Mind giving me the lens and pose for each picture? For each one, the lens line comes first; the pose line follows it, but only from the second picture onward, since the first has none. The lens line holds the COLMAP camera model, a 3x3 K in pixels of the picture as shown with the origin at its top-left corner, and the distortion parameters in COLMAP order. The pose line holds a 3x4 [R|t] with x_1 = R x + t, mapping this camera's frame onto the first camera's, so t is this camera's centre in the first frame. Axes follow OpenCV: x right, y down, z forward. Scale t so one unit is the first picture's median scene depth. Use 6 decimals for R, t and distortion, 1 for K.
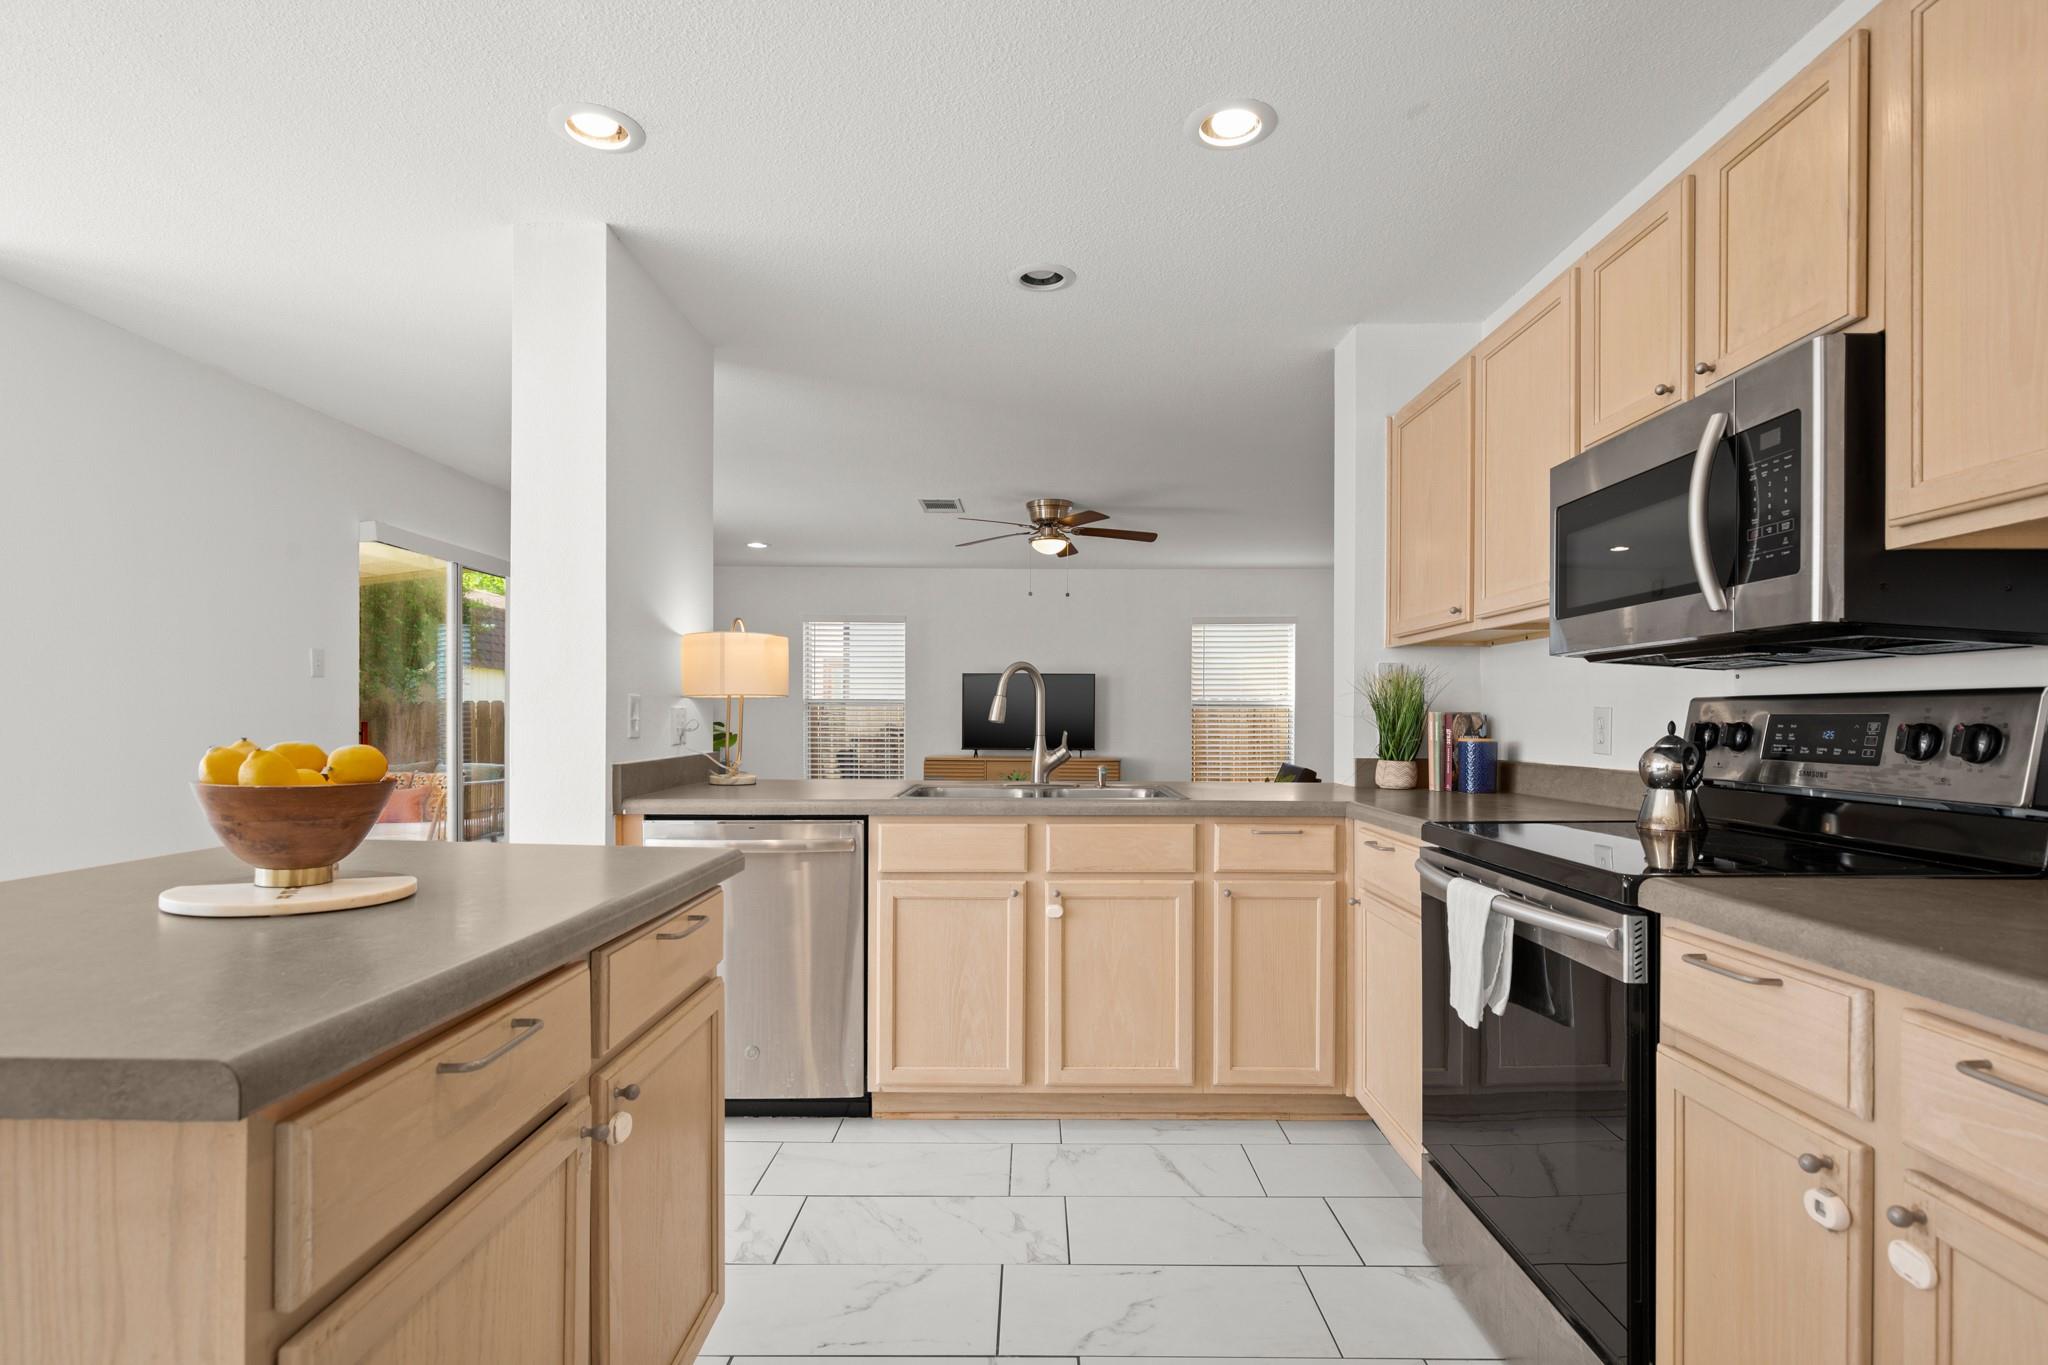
lens RADIAL K [[1022.8, 0, 978.5], [0, 1022.8, 713.6], [0, 0, 1]] dist [0.001446, 0.000245]
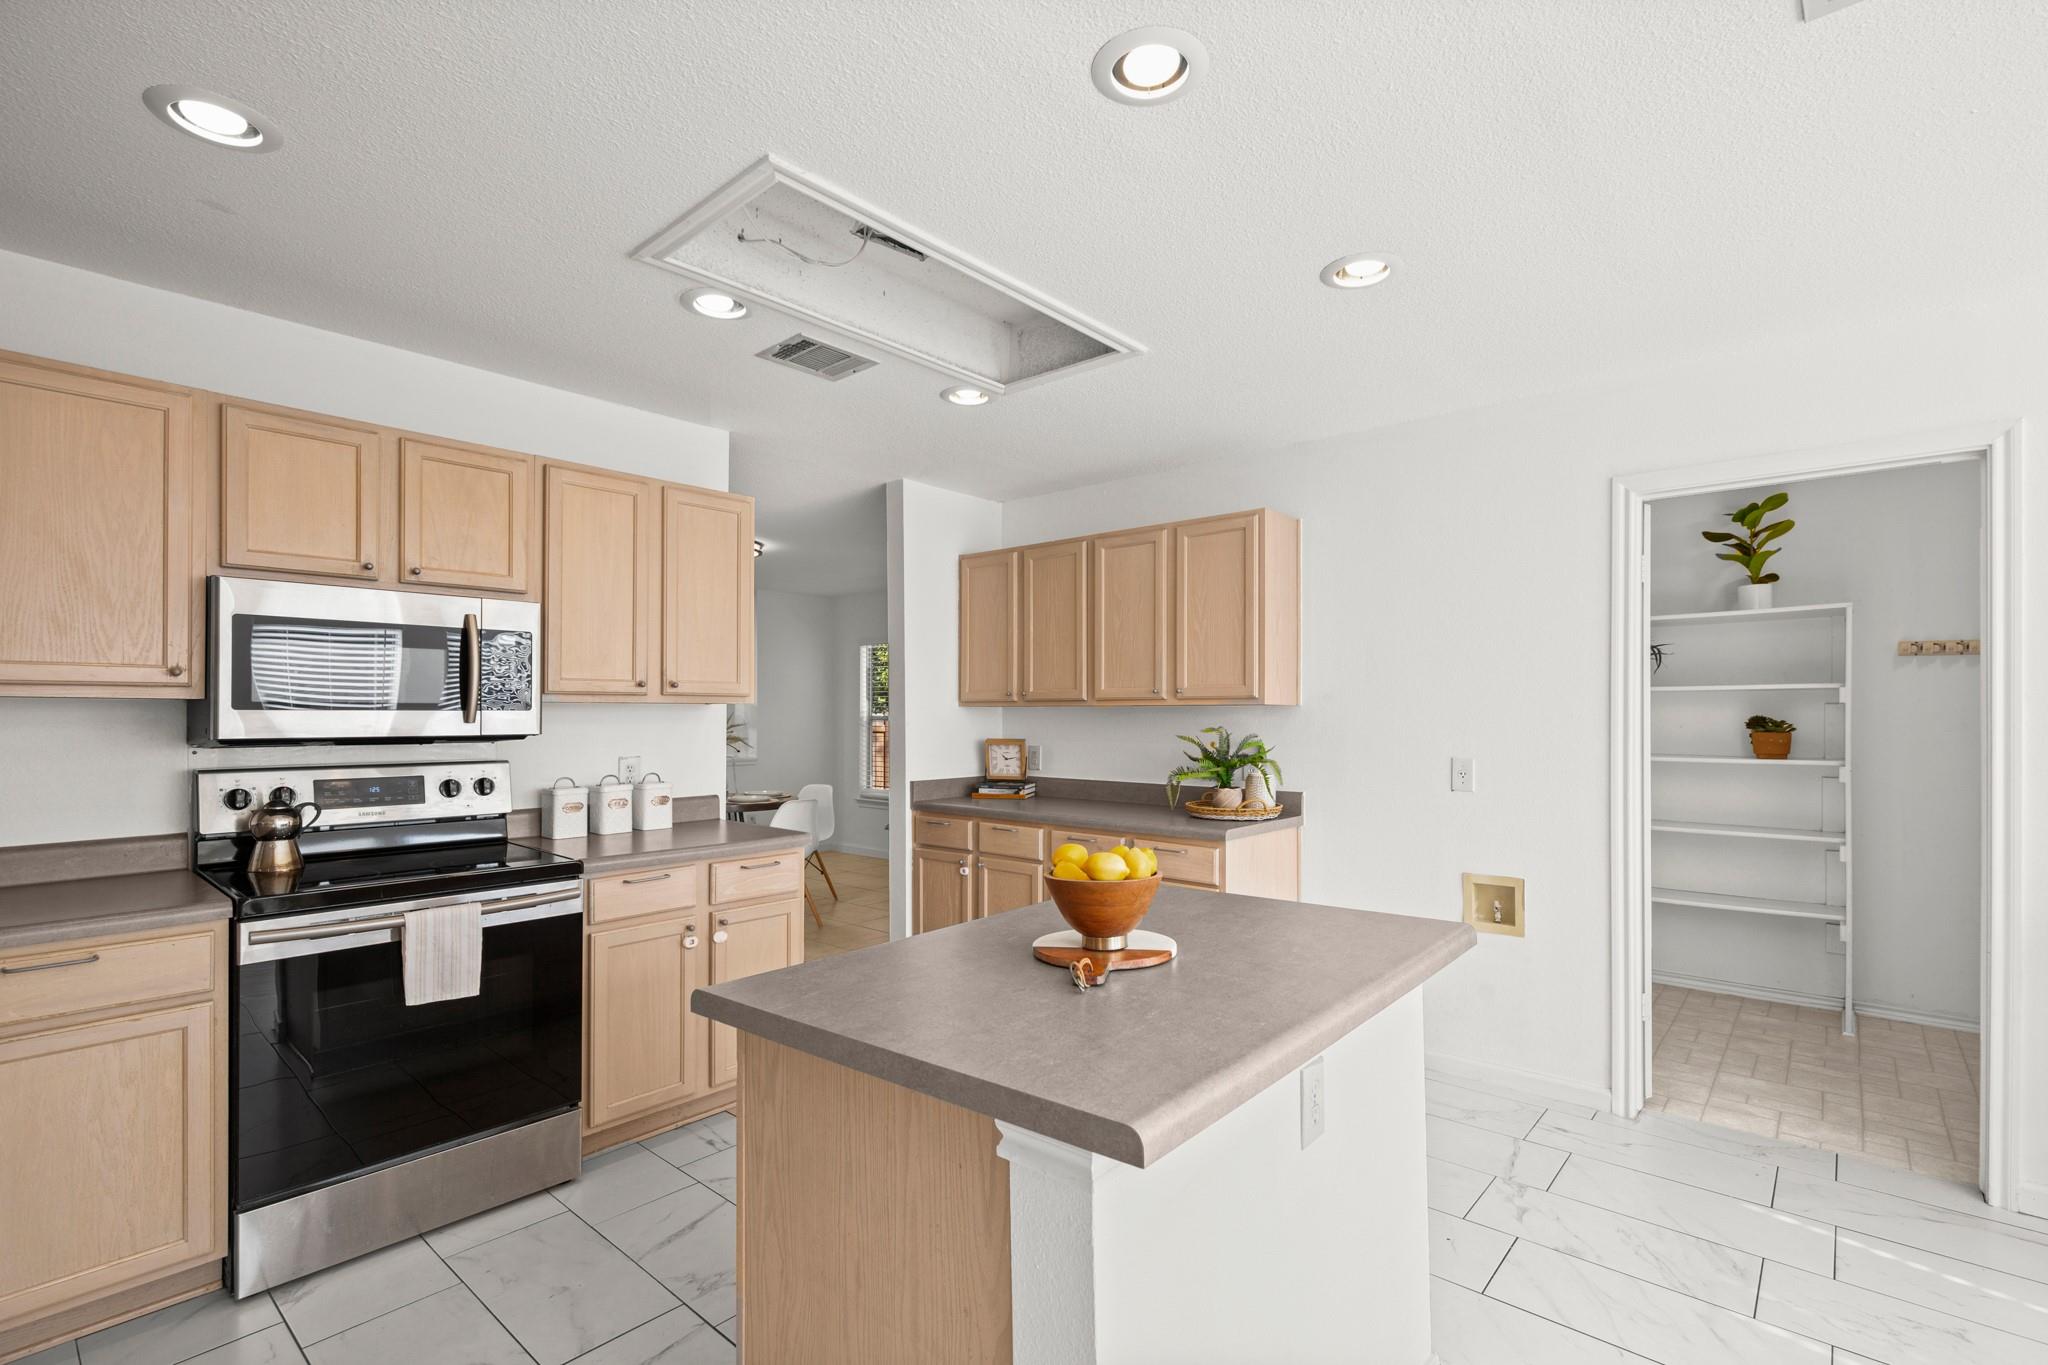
lens RADIAL K [[947.6, 0, 1021.2], [0, 947.6, 710.3], [0, 0, 1]] dist [0.002096, -0.000738]
pose [[-0.784083, -0.000045, 0.620657, -0.649152], [-0.005484, 0.999961, -0.006855, -0.069412], [-0.620632, -0.008779, -0.784053, 1.023878]]
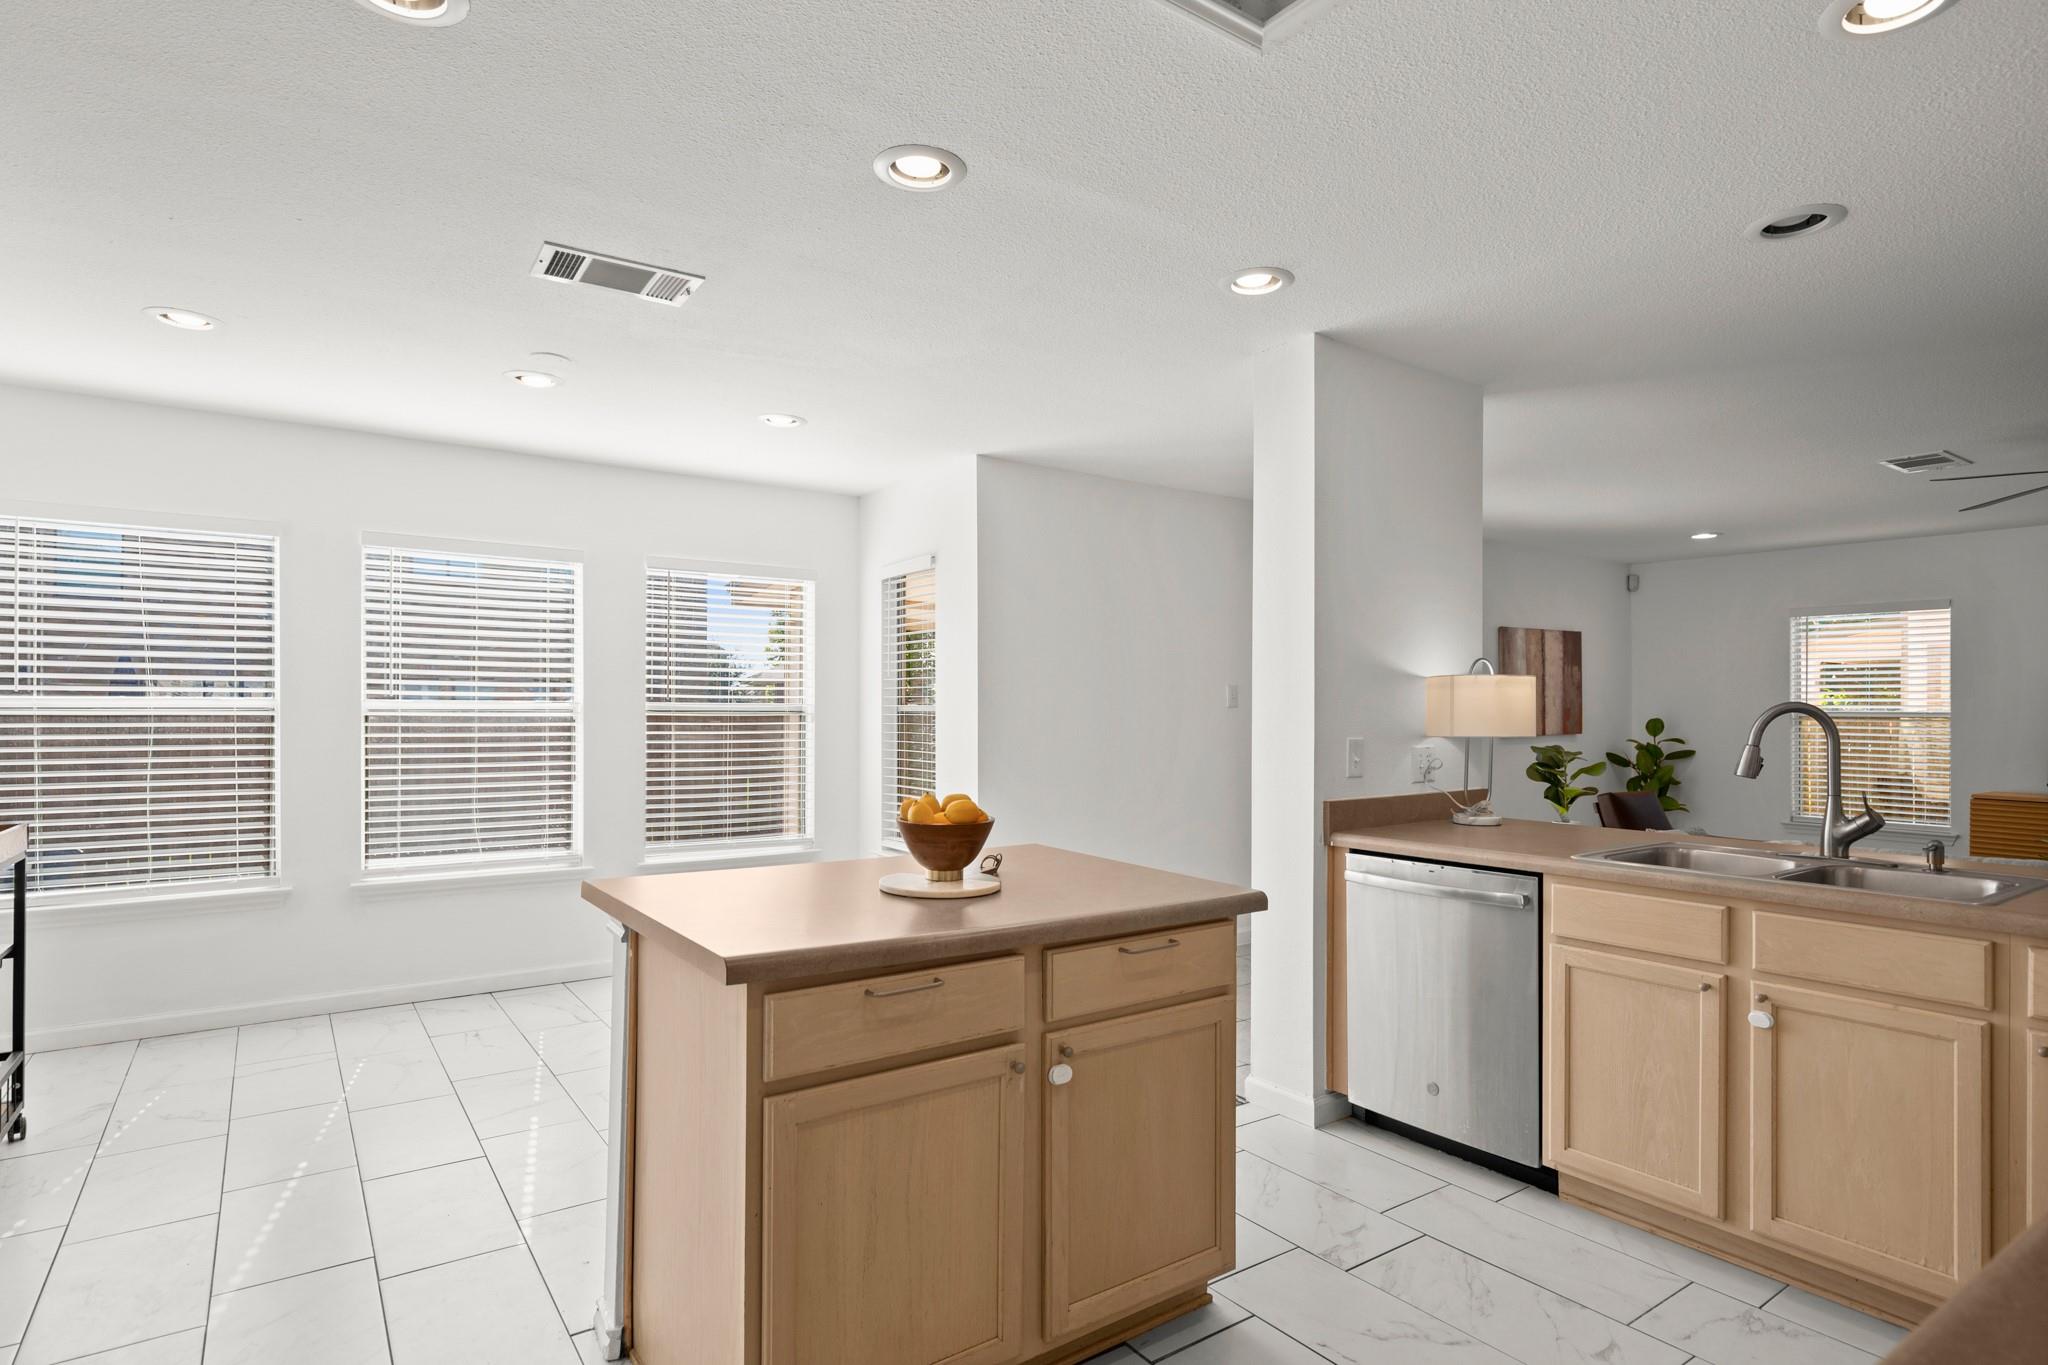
lens RADIAL K [[1057.6, 0, 1028.7], [0, 1057.6, 702.6], [0, 0, 1]] dist [0.023572, 0.001450]
pose [[0.605275, -0.009922, -0.795955, 0.400614], [0.006043, 0.999951, -0.007870, -0.055002], [0.795994, -0.000046, 0.605305, 0.021024]]
